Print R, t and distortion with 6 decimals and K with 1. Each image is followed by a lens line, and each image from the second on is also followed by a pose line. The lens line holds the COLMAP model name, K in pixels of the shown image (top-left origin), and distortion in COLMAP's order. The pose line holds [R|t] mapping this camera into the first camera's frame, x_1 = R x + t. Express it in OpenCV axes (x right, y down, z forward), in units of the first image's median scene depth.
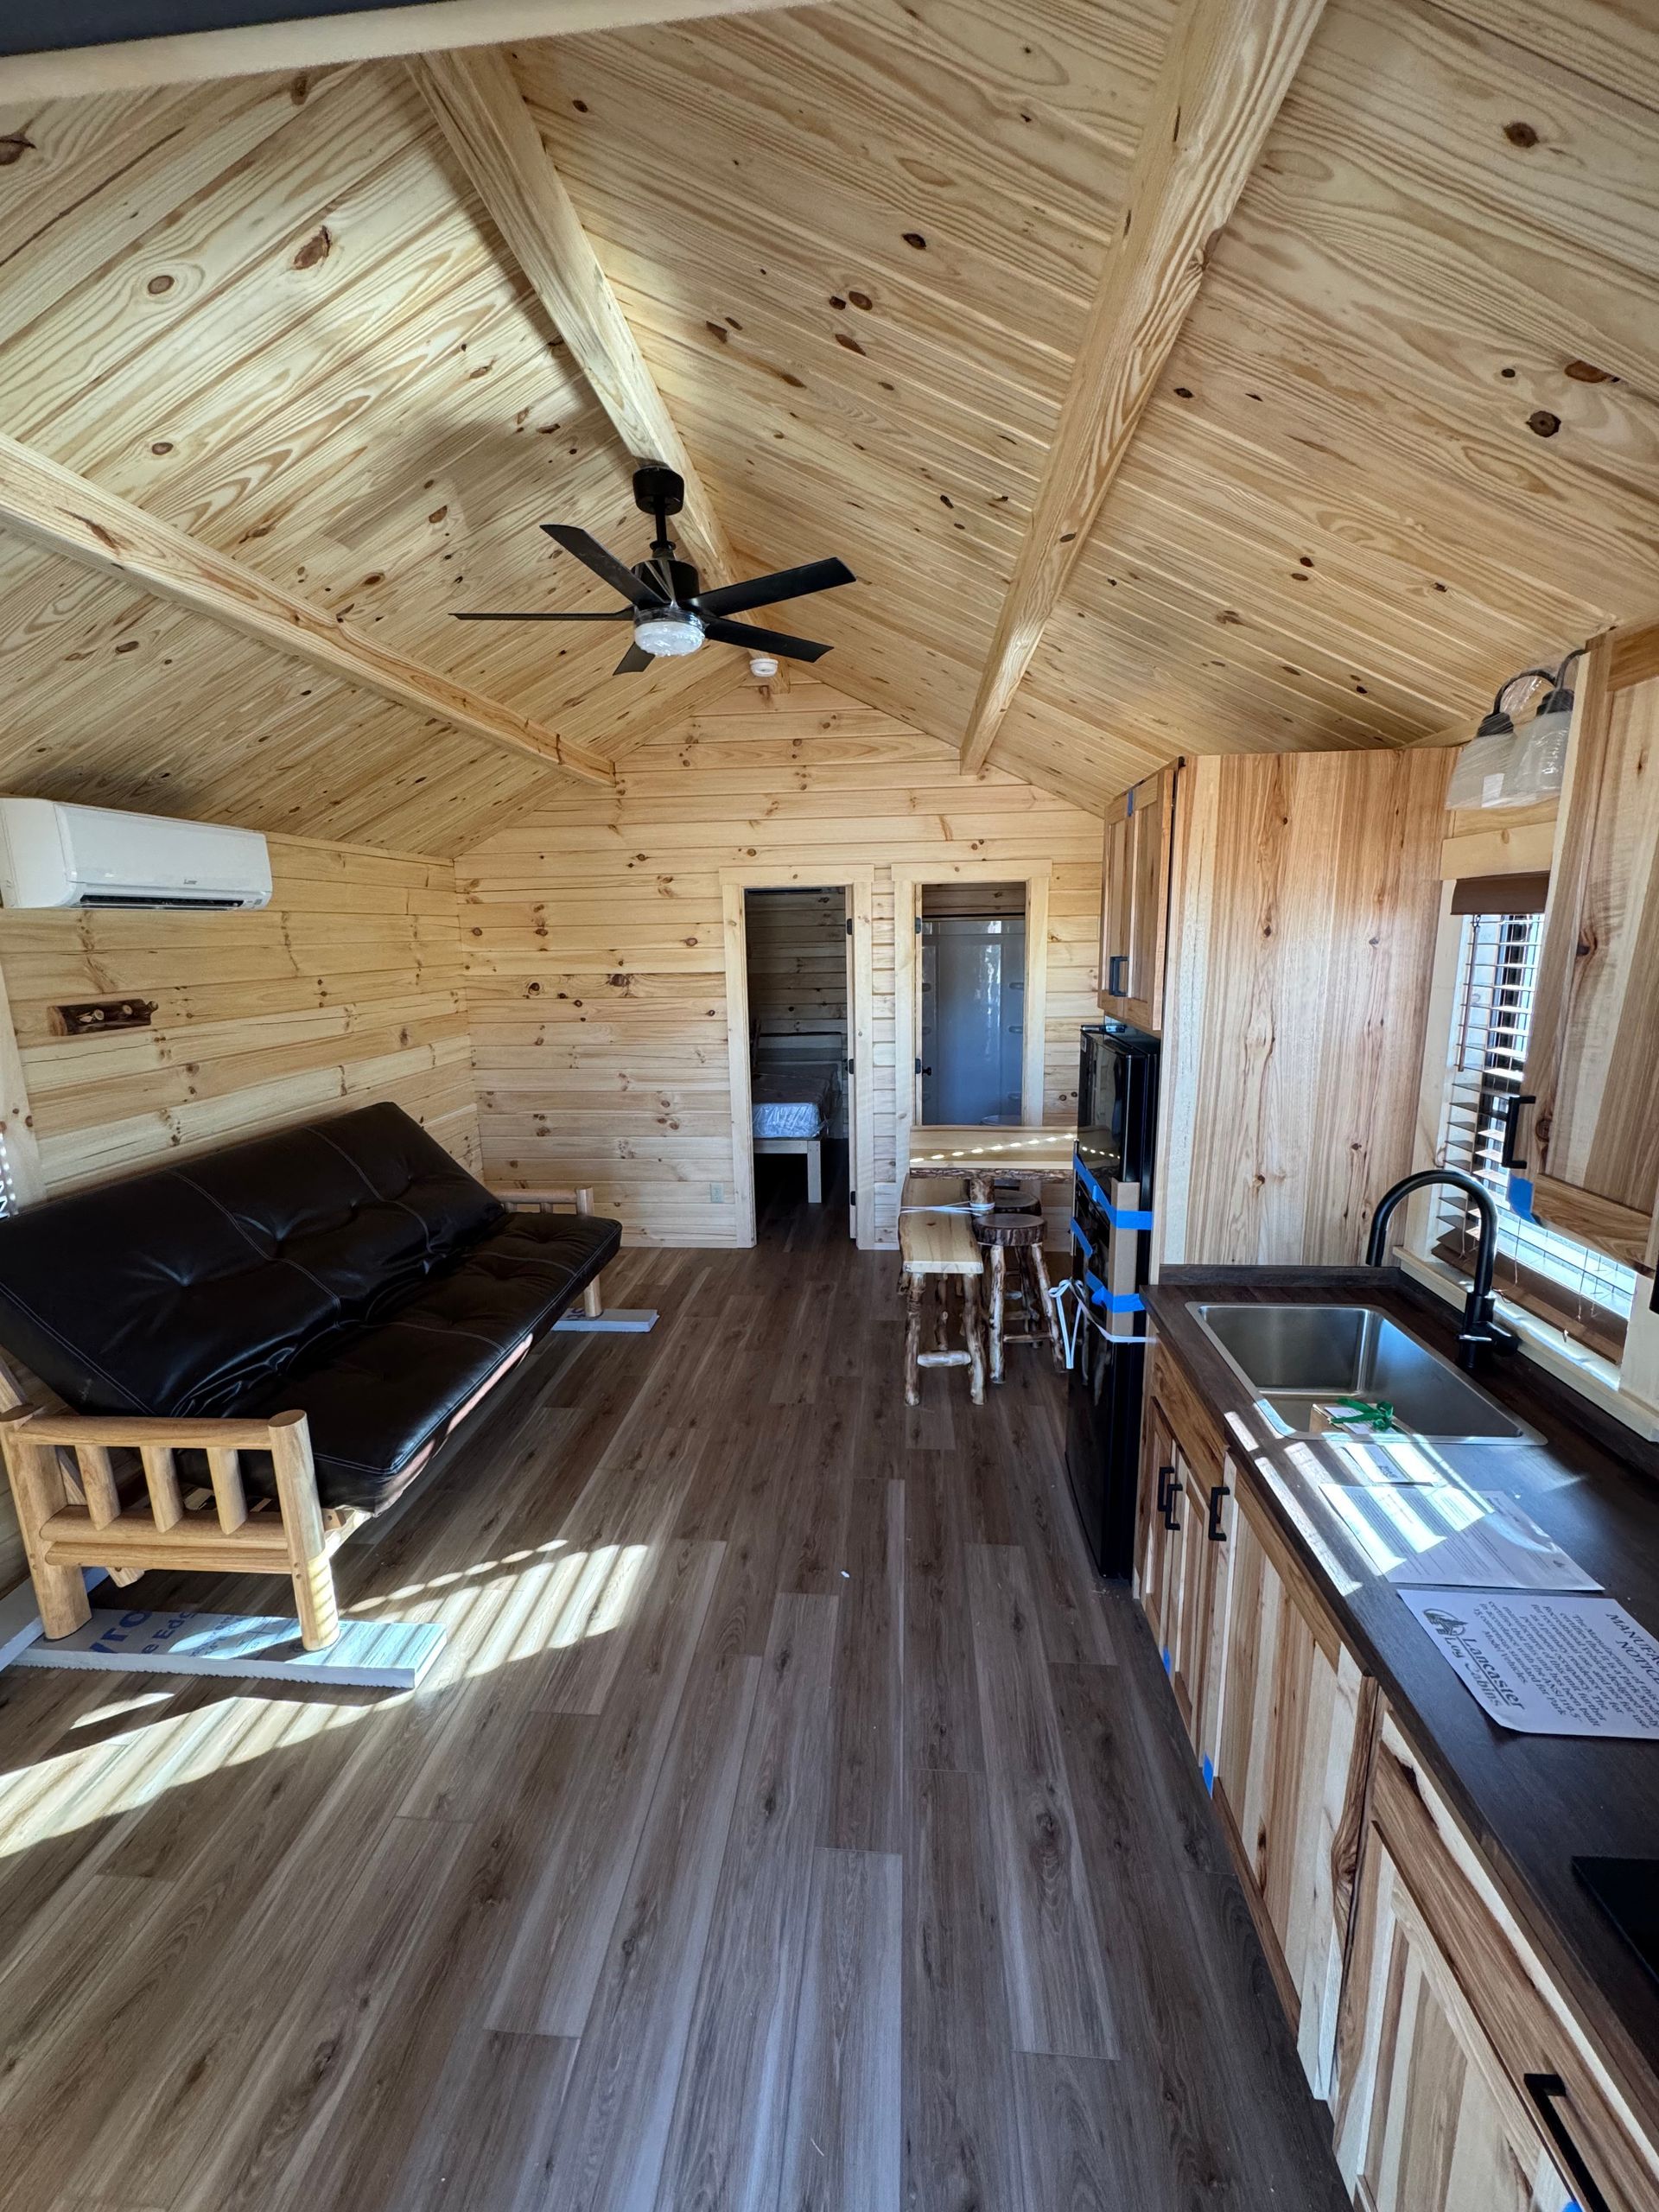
lens RADIAL K [[869.4, 0, 834.3], [0, 869.4, 1100.4], [0, 0, 1]] dist [-0.002043, 0.001378]
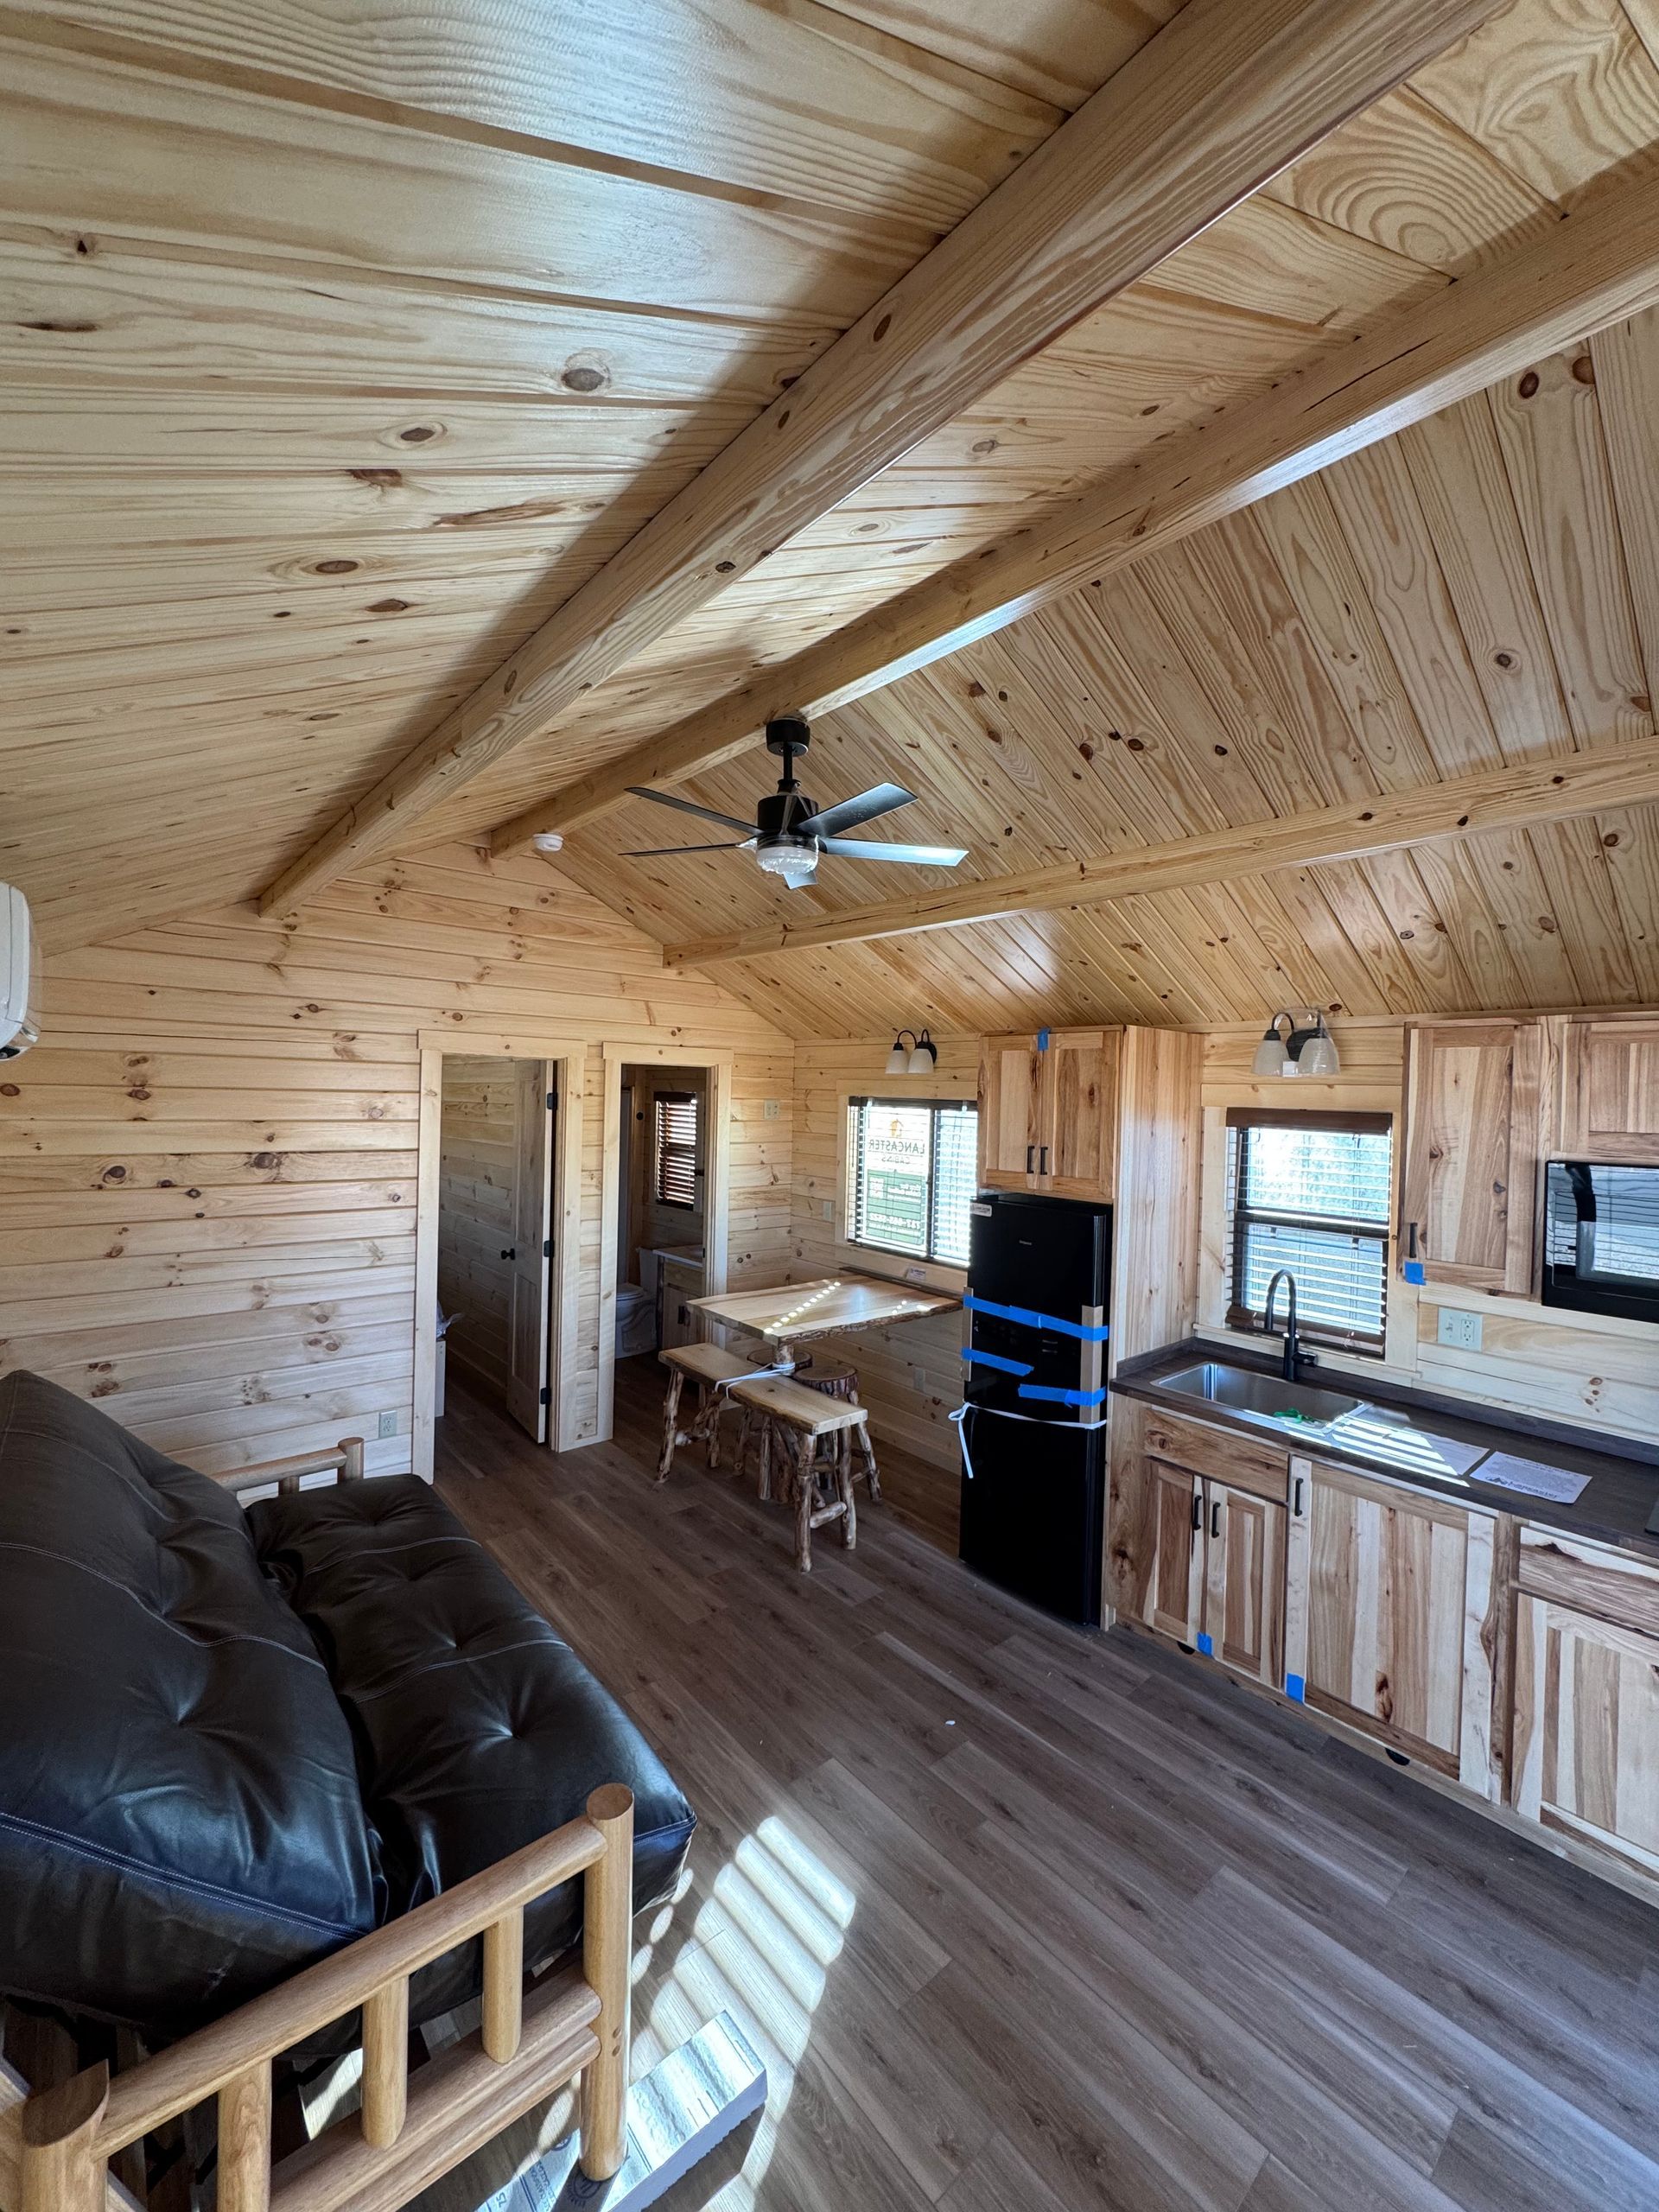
lens RADIAL K [[869.4, 0, 830.9], [0, 869.4, 1101.1], [0, 0, 1]] dist [-0.002043, 0.001378]
pose [[0.705903, 0.032544, 0.707561, -0.644180], [0.096733, 0.985155, -0.141818, -0.050125], [-0.701672, 0.168554, 0.692275, 0.176634]]
